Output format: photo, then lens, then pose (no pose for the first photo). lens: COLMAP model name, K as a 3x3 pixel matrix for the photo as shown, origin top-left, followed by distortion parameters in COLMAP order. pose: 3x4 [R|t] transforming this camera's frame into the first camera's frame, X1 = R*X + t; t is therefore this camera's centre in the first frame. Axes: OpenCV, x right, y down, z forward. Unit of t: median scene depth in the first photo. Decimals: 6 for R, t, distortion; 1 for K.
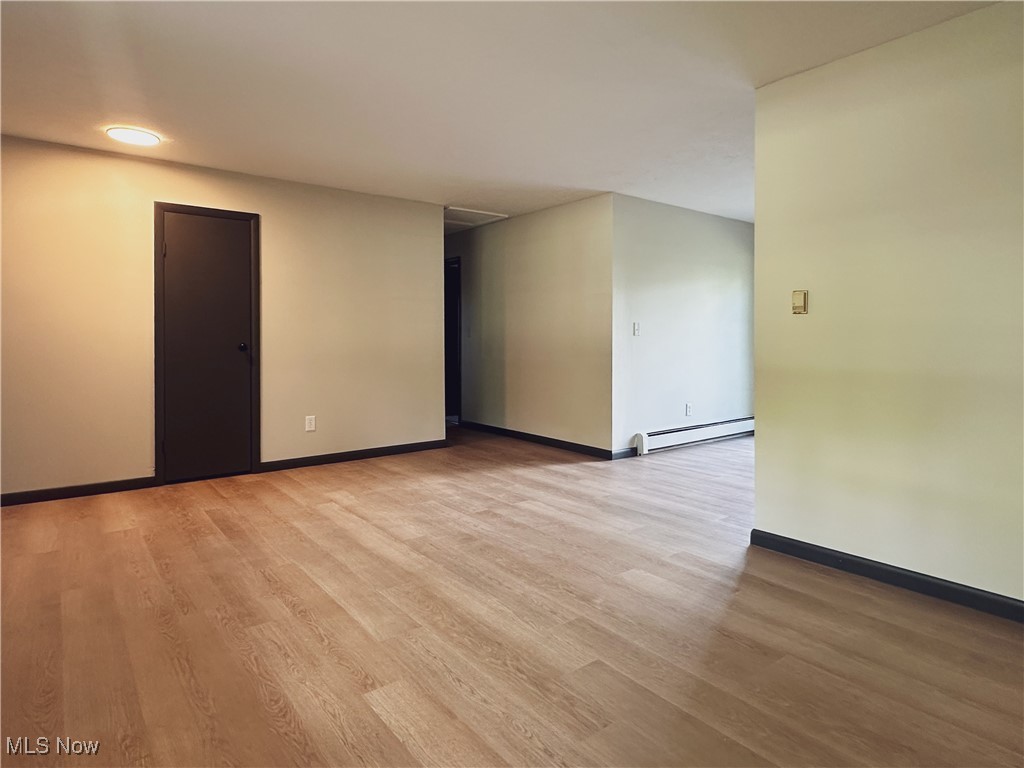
lens RADIAL K [[589.1, 0, 509.3], [0, 589.1, 370.5], [0, 0, 1]] dist [-0.001089, -0.000231]
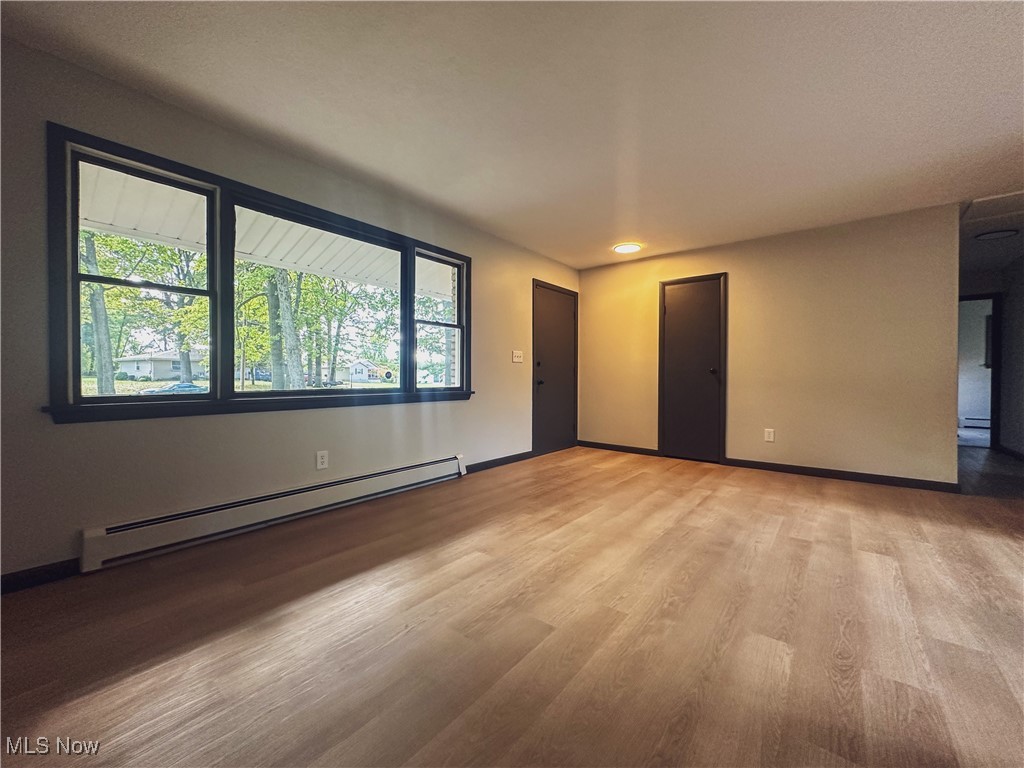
lens RADIAL K [[413.6, 0, 513.8], [0, 413.6, 388.0], [0, 0, 1]] dist [-0.000927, 0.000129]
pose [[0.224737, 0.026226, -0.974067, 0.661979], [-0.059626, 0.998135, 0.013117, 0.025990], [0.972594, 0.055132, 0.225881, 0.544903]]
